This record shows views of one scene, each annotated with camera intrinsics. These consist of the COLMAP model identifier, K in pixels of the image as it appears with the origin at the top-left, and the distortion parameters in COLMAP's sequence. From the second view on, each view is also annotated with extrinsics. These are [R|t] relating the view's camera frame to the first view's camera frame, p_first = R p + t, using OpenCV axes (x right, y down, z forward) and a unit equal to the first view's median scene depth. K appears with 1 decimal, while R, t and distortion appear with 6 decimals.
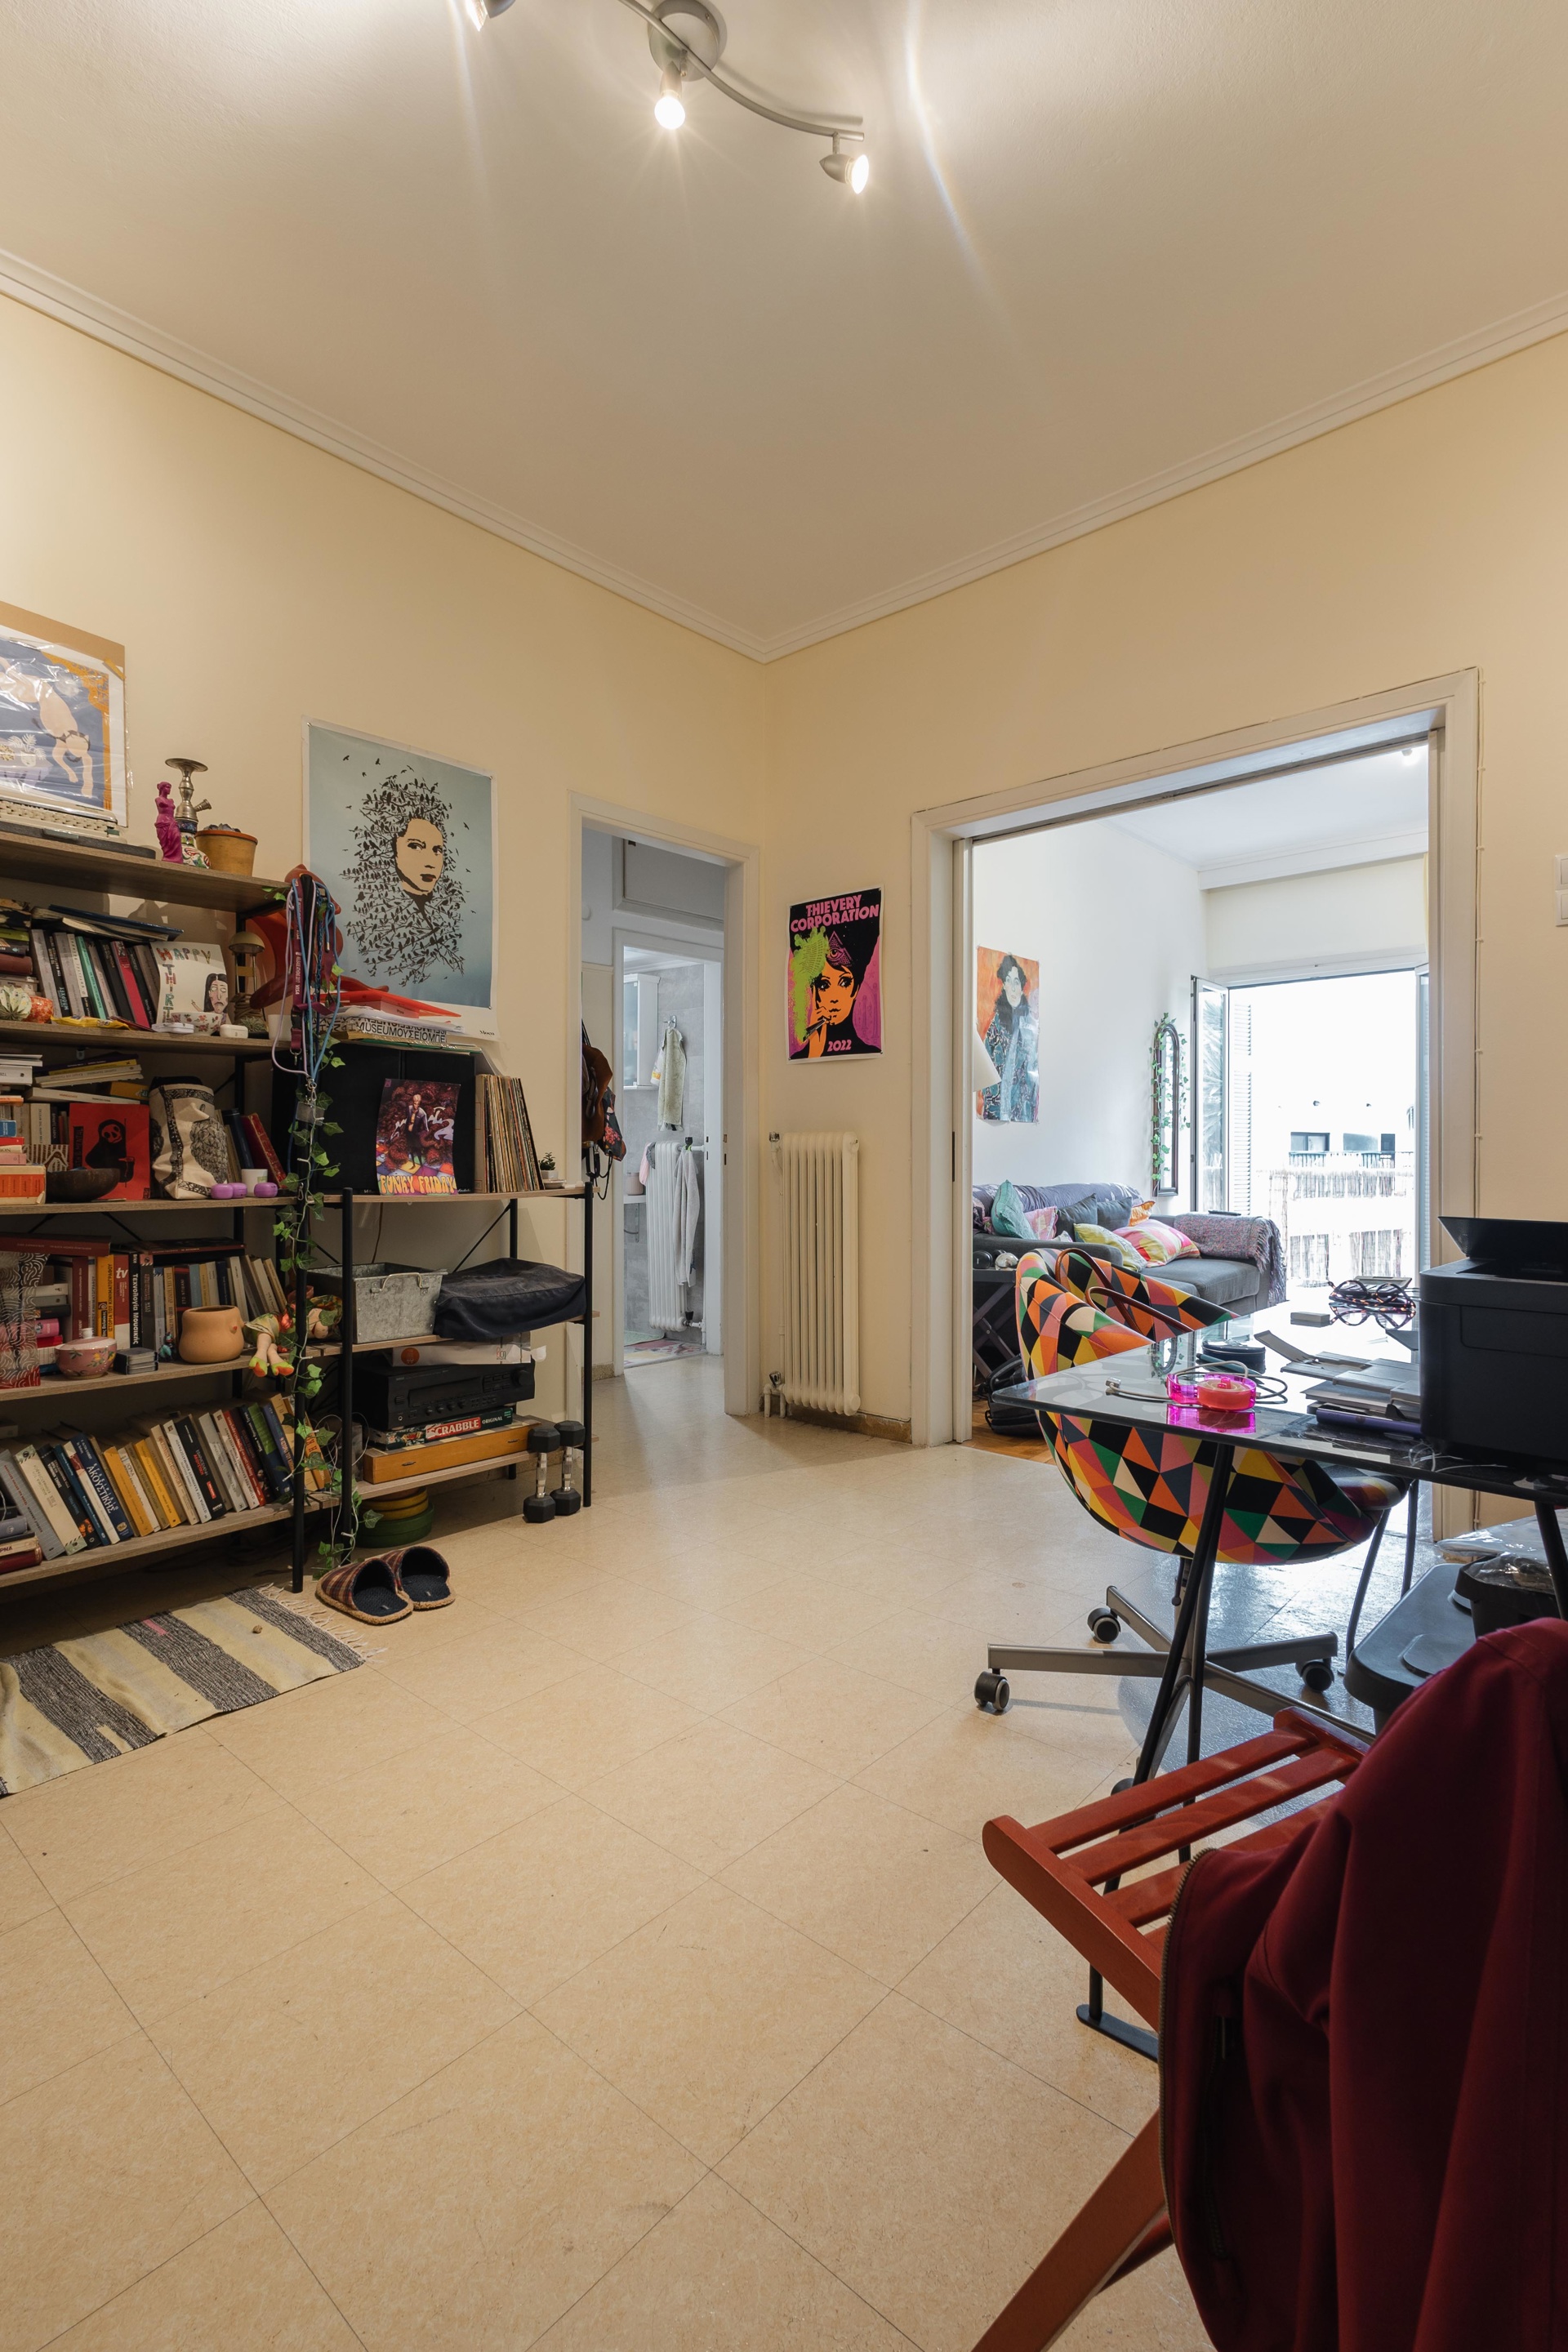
lens RADIAL K [[1146.7, 0, 800.5], [0, 1146.7, 1156.1], [0, 0, 1]] dist [-0.002803, -0.000121]
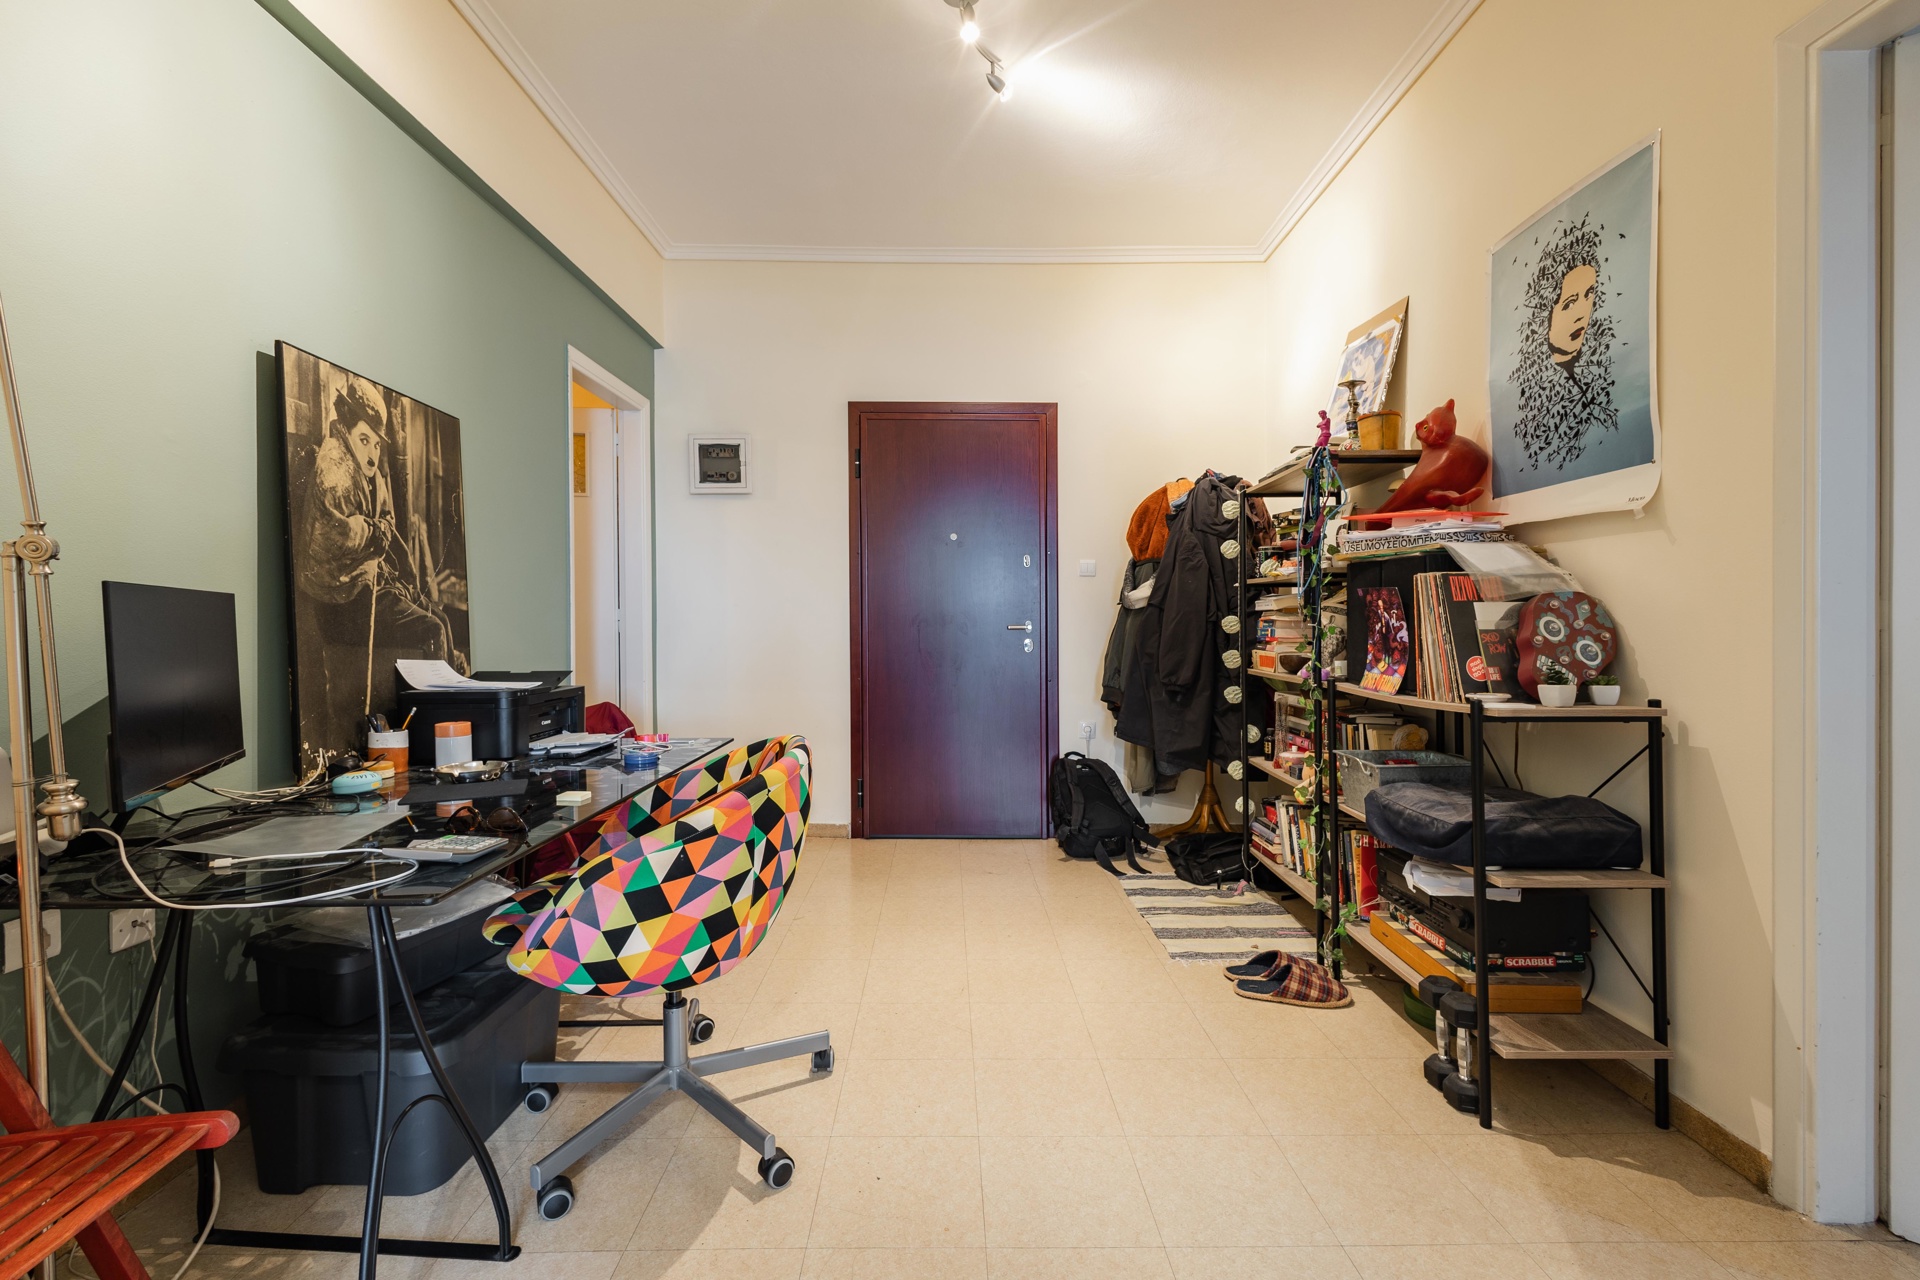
lens RADIAL K [[883.5, 0, 950.5], [0, 883.5, 649.0], [0, 0, 1]] dist [-0.003527, -0.000445]
pose [[-0.759662, 0.014147, -0.650164, 0.468763], [-0.003460, 0.999661, 0.025795, -0.024436], [0.650309, 0.021845, -0.759356, 1.226056]]
